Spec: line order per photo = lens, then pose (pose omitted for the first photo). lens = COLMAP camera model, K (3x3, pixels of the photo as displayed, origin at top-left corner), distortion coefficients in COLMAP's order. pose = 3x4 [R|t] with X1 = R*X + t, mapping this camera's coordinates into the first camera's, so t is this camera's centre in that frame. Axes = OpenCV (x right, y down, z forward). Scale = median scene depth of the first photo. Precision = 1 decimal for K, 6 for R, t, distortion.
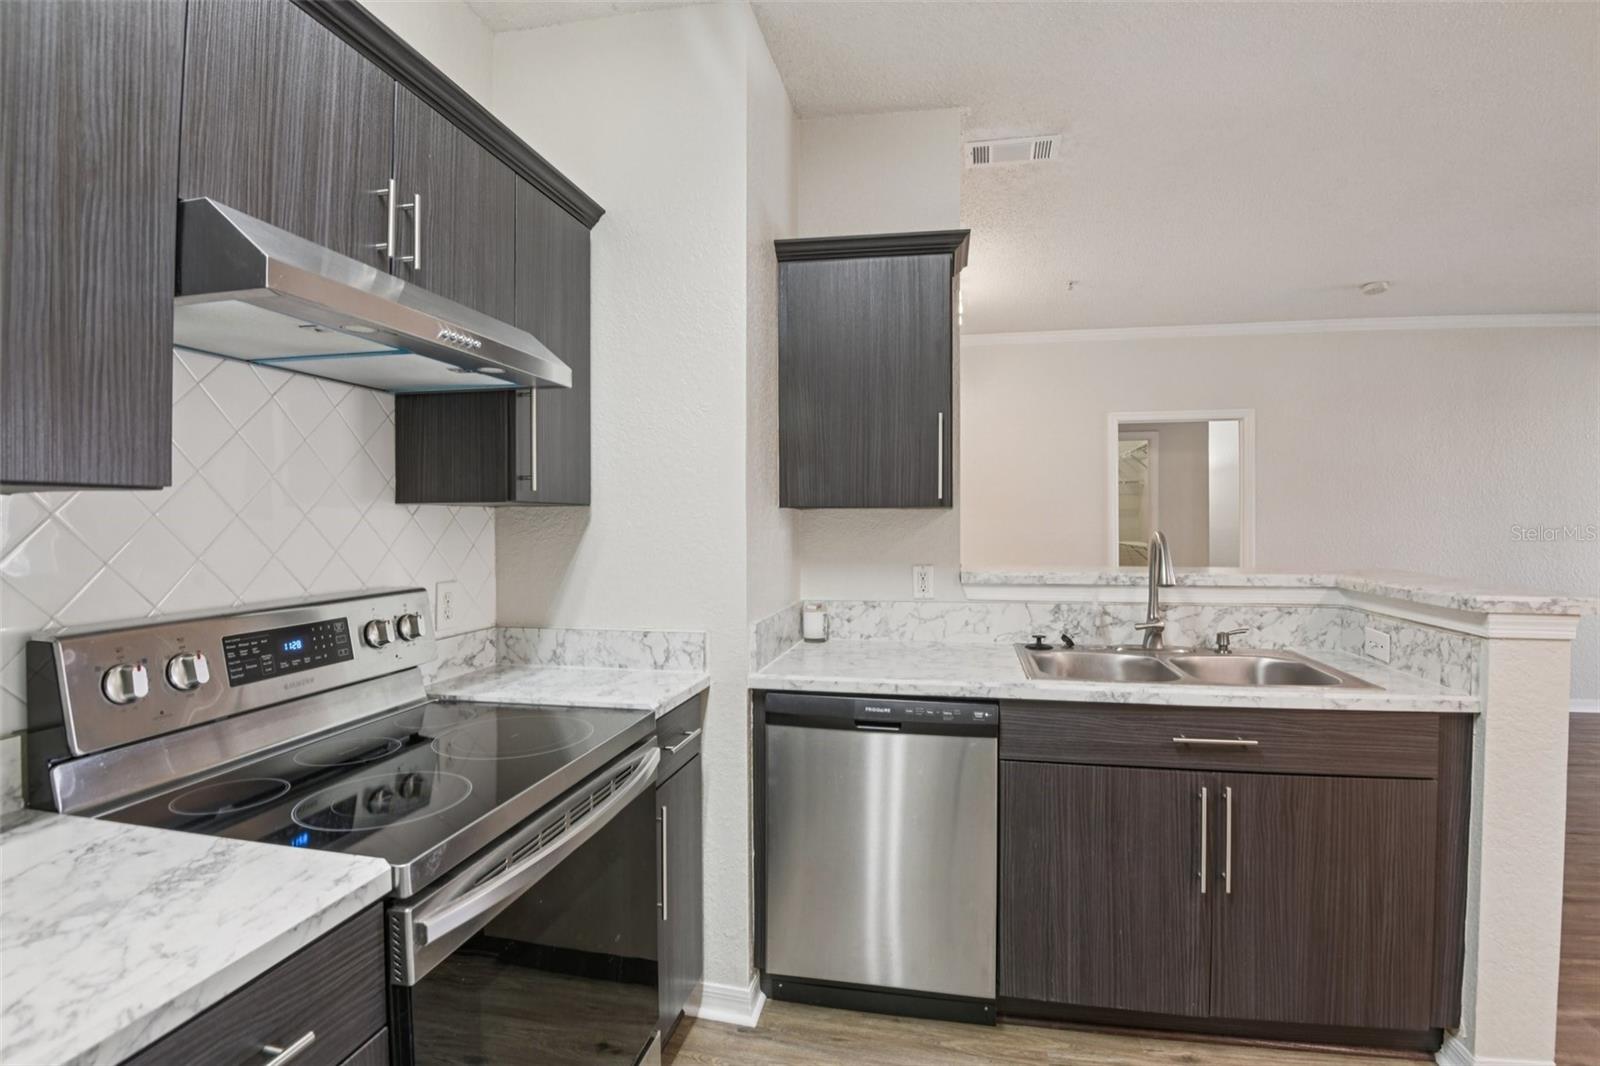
lens RADIAL K [[755.9, 0, 809.9], [0, 755.9, 515.9], [0, 0, 1]] dist [-0.013407, -0.017402]
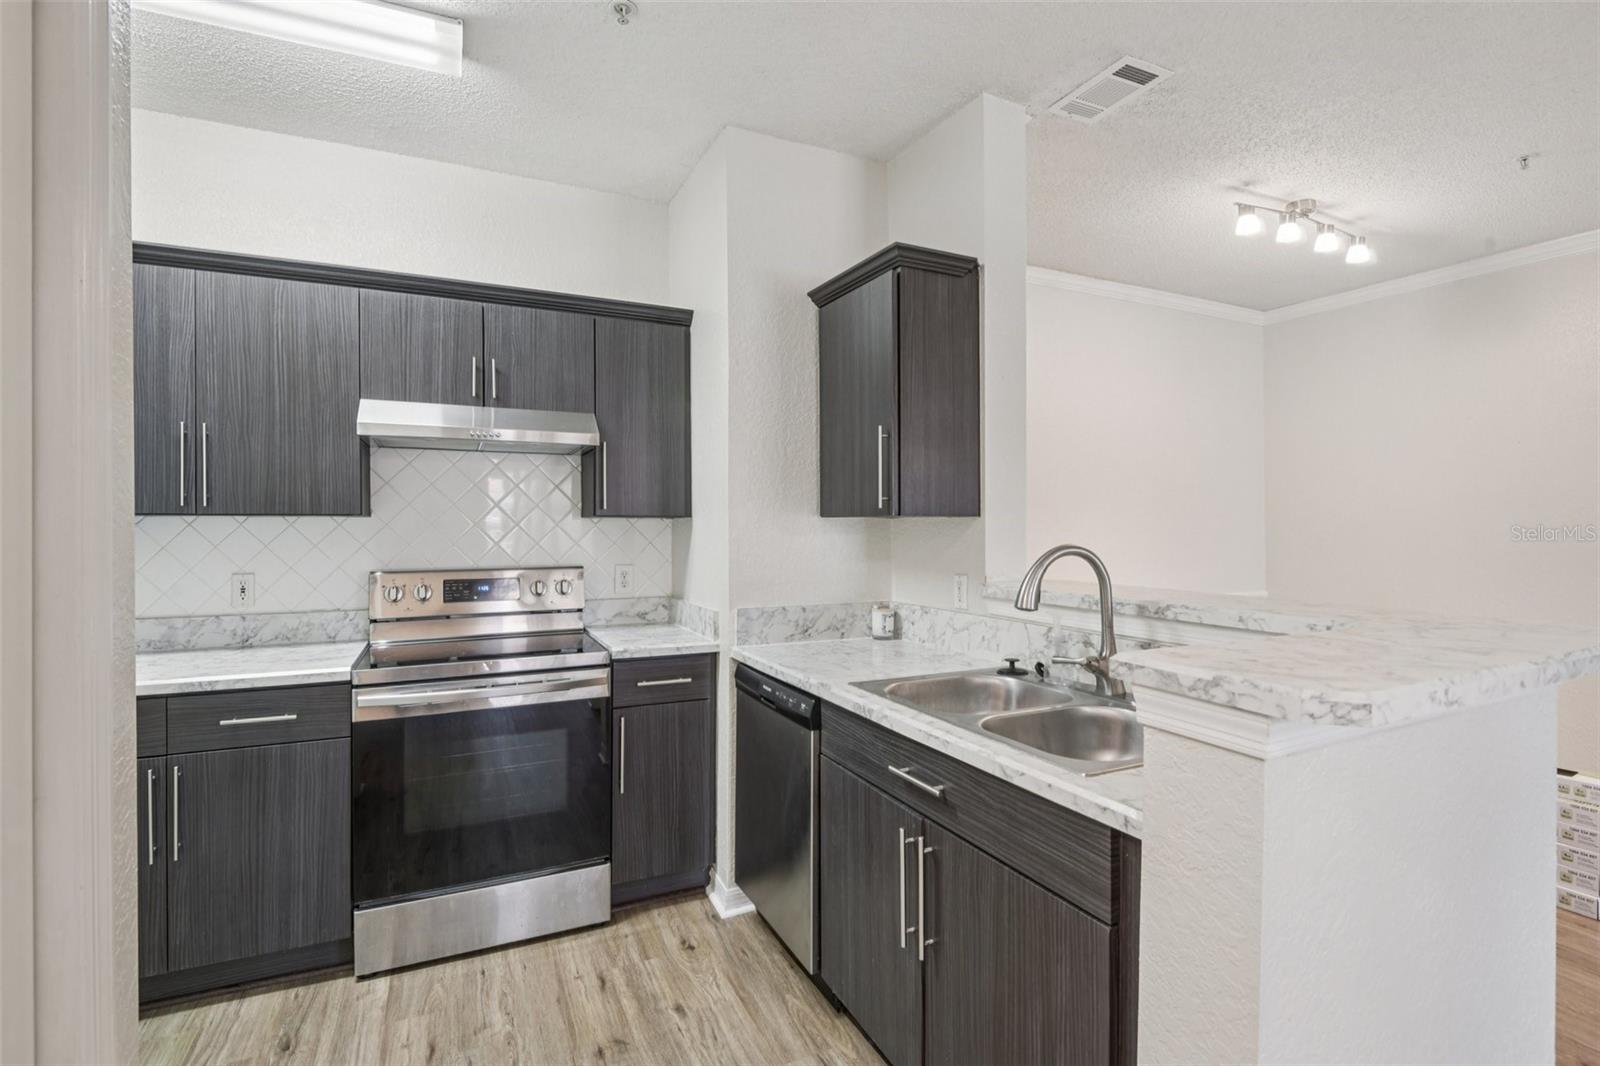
lens RADIAL K [[749.4, 0, 785.8], [0, 749.4, 518.9], [0, 0, 1]] dist [0.018845, -0.027892]
pose [[0.593082, -0.005146, -0.805125, 1.129244], [0.003451, 0.999987, -0.003850, -0.005317], [0.805134, -0.000495, 0.593092, 0.342368]]
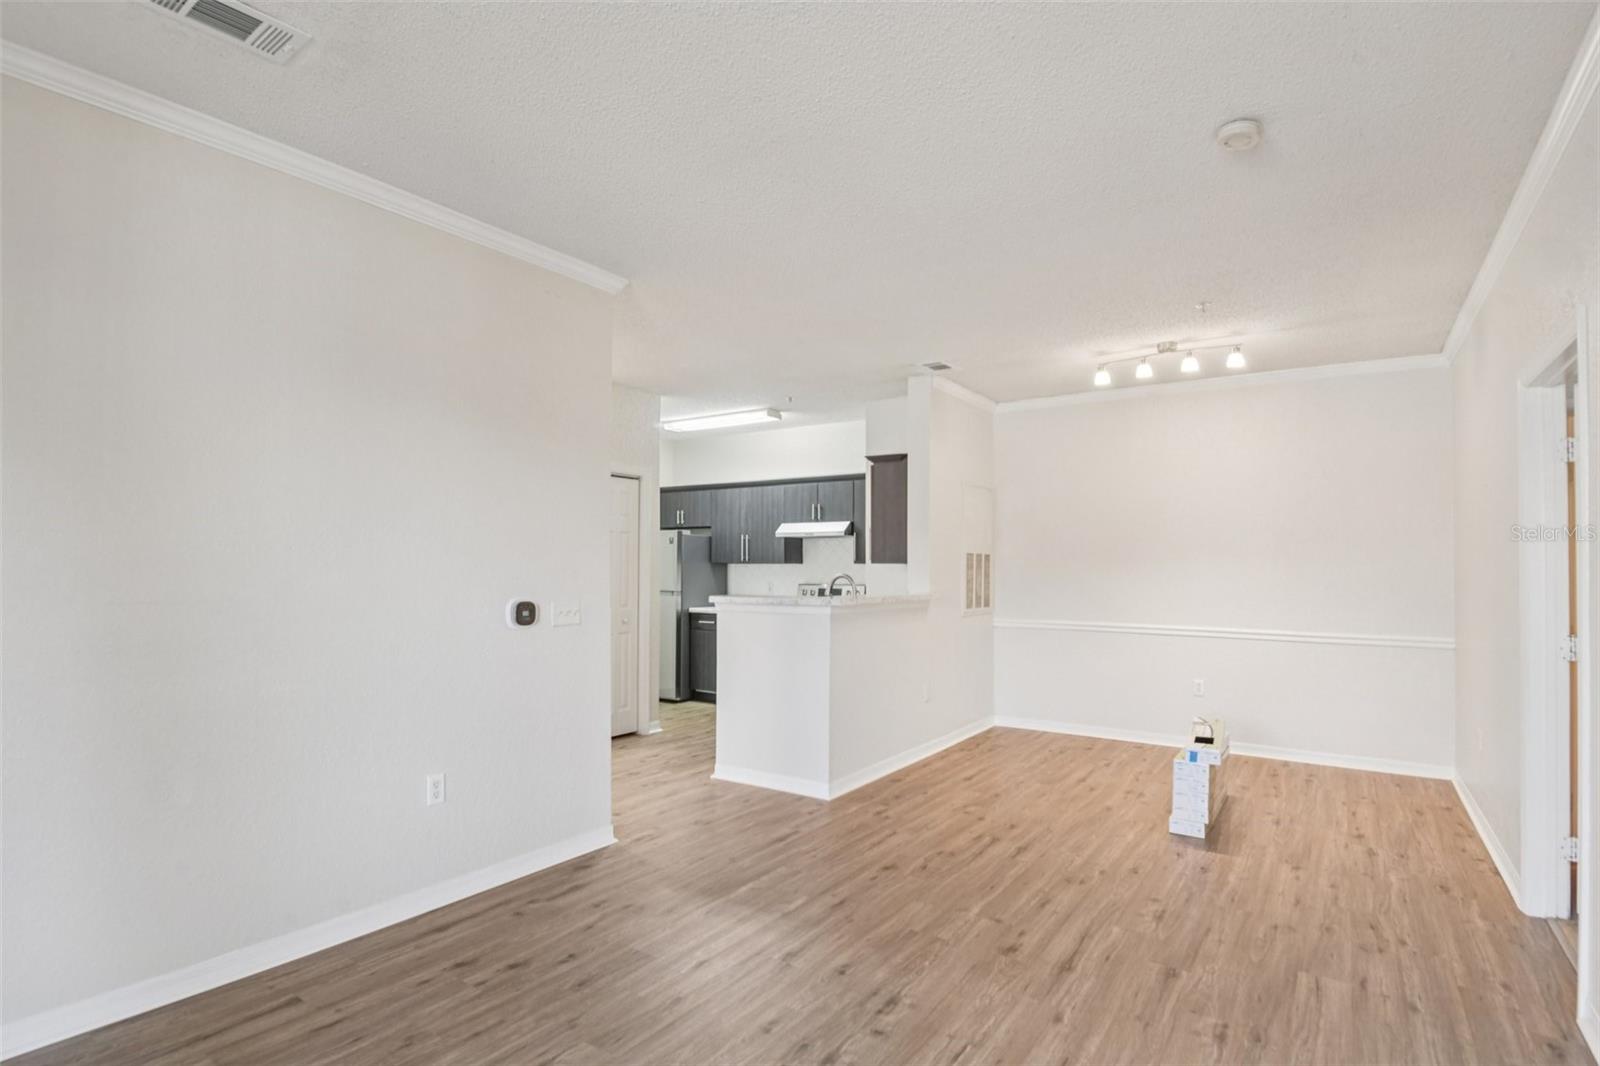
lens RADIAL K [[782.5, 0, 823.9], [0, 782.5, 546.0], [0, 0, 1]] dist [0.019860, -0.034137]
pose [[-0.379096, -0.019481, -0.925152, 3.330508], [0.000763, 0.999771, -0.021365, -0.021664], [0.925357, -0.008806, -0.378994, 2.317375]]
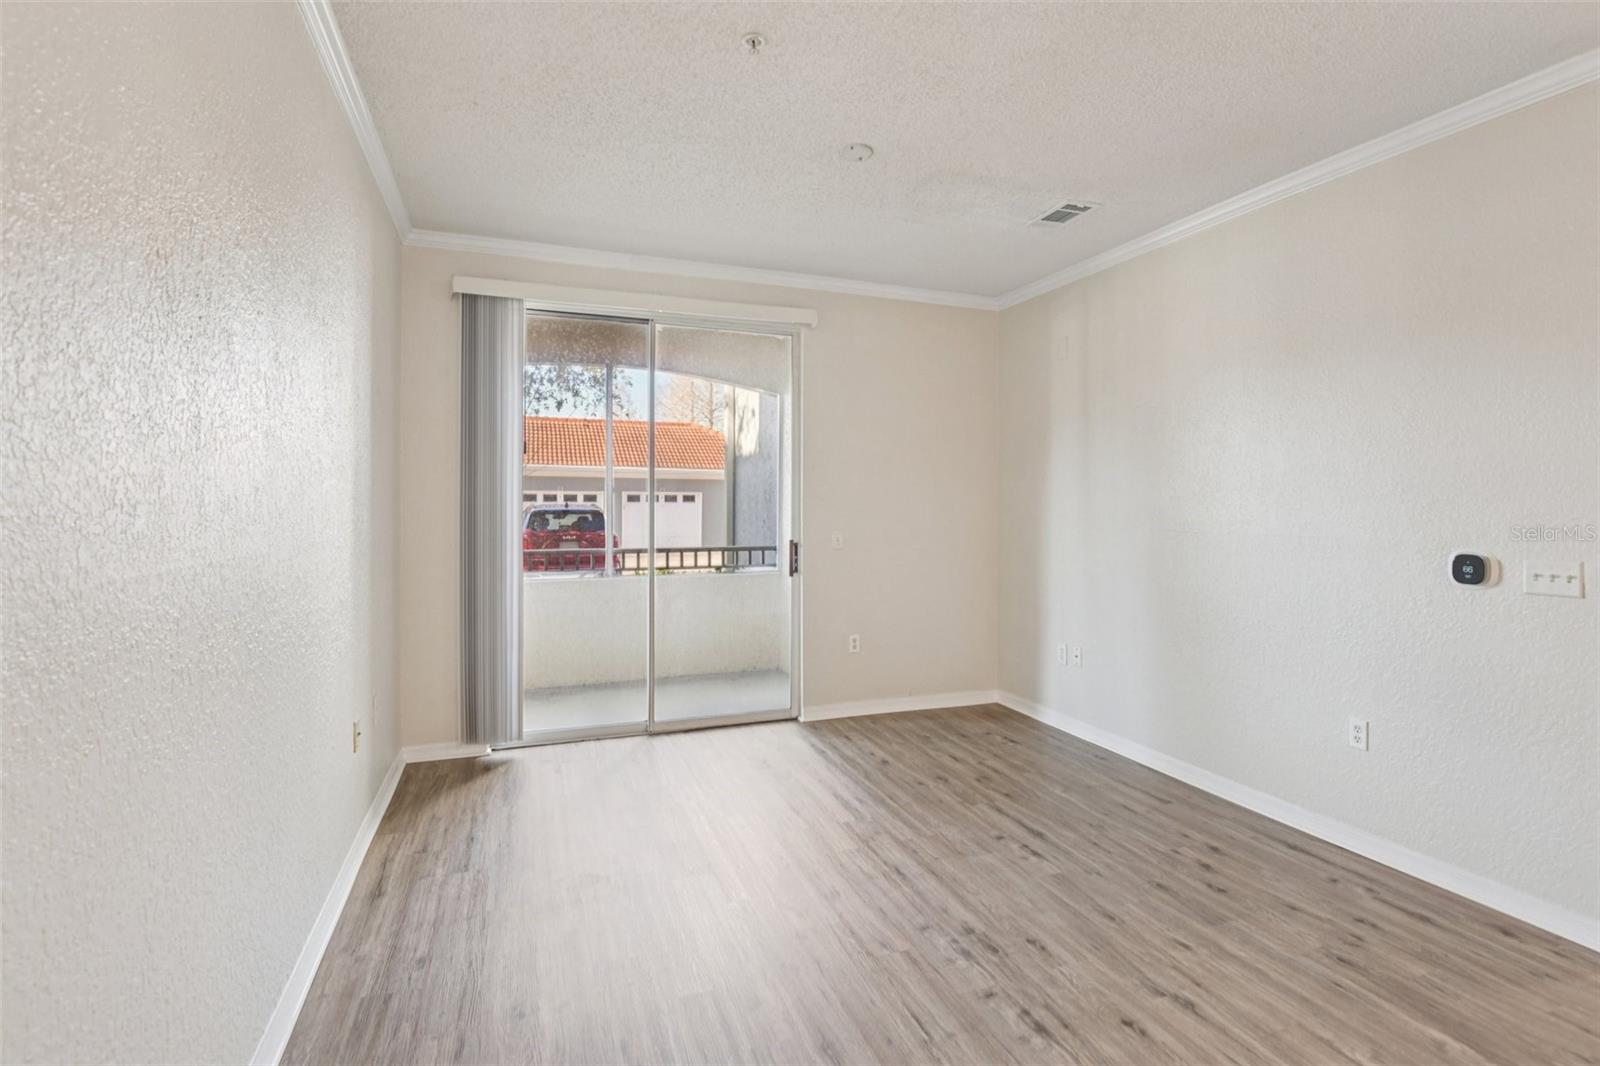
lens RADIAL K [[759.8, 0, 838.3], [0, 759.8, 522.0], [0, 0, 1]] dist [-0.002192, -0.020157]
pose [[-0.559498, -0.014456, 0.828706, 1.375222], [-0.010967, 0.999889, 0.010038, 0.005418], [-0.828759, -0.003472, -0.559595, 2.726705]]
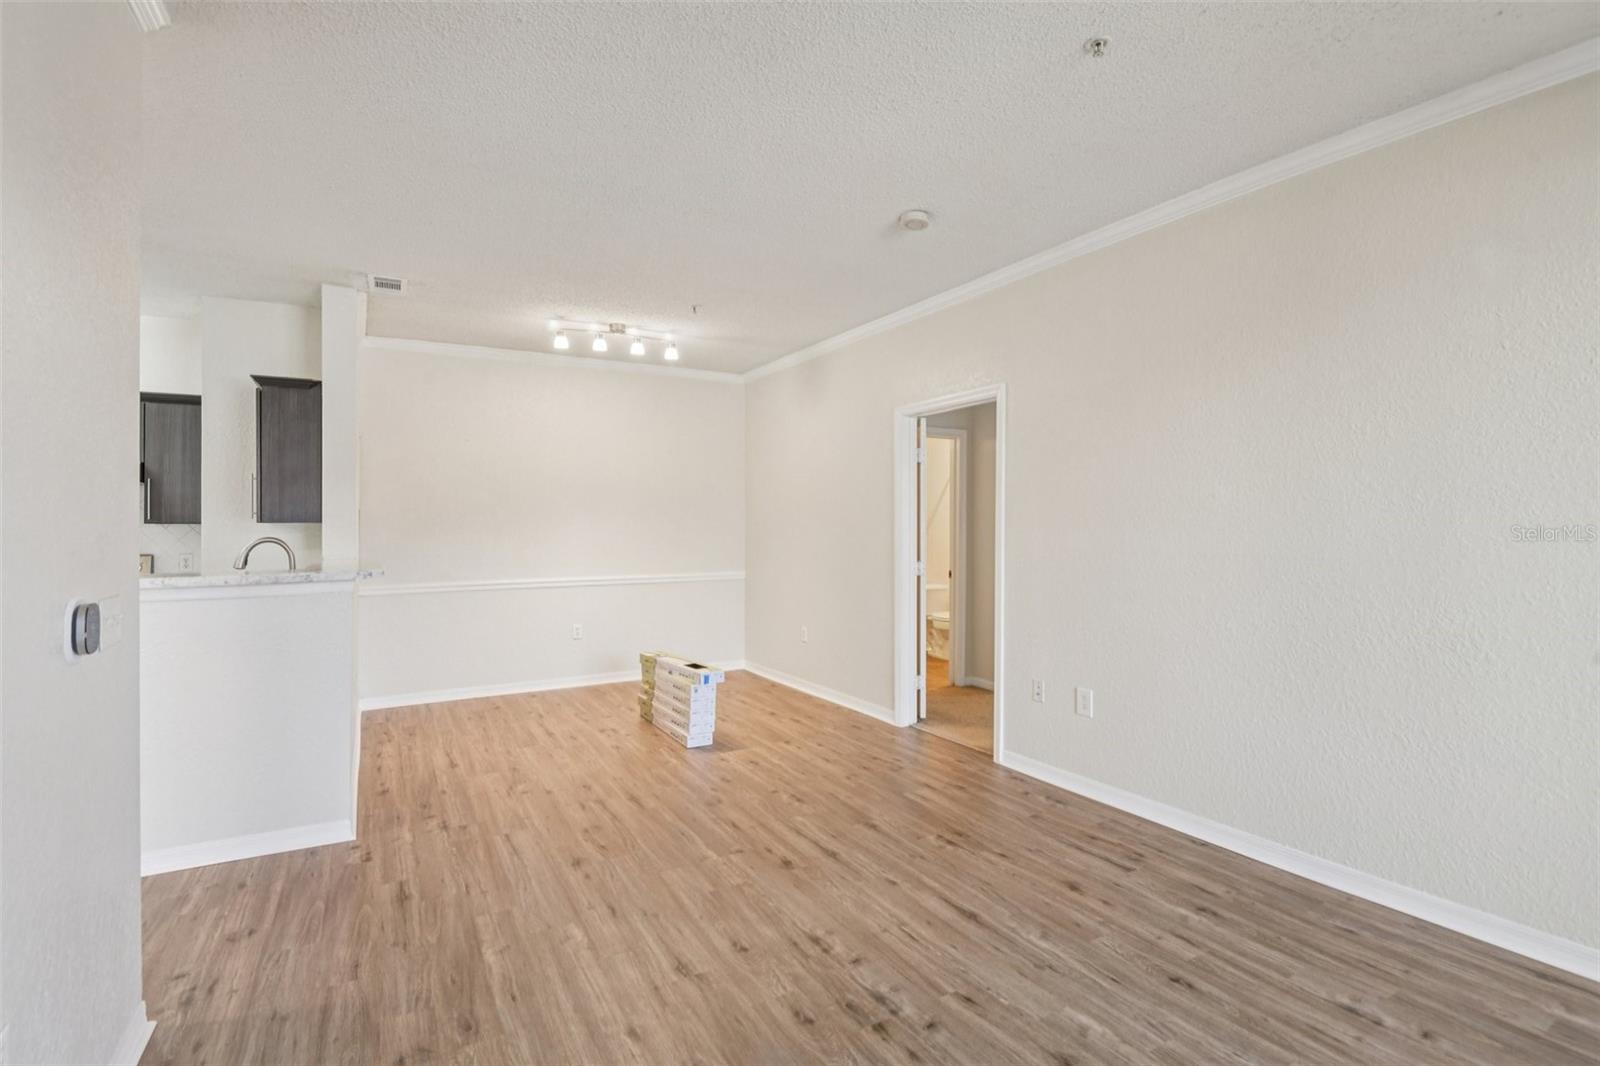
lens RADIAL K [[749.4, 0, 785.8], [0, 749.4, 518.9], [0, 0, 1]] dist [0.018845, -0.027892]
pose [[0.640197, -0.003442, -0.768203, 3.038345], [0.005374, 0.999986, -0.000003, -0.023694], [0.768192, -0.004126, 0.640206, 1.044188]]
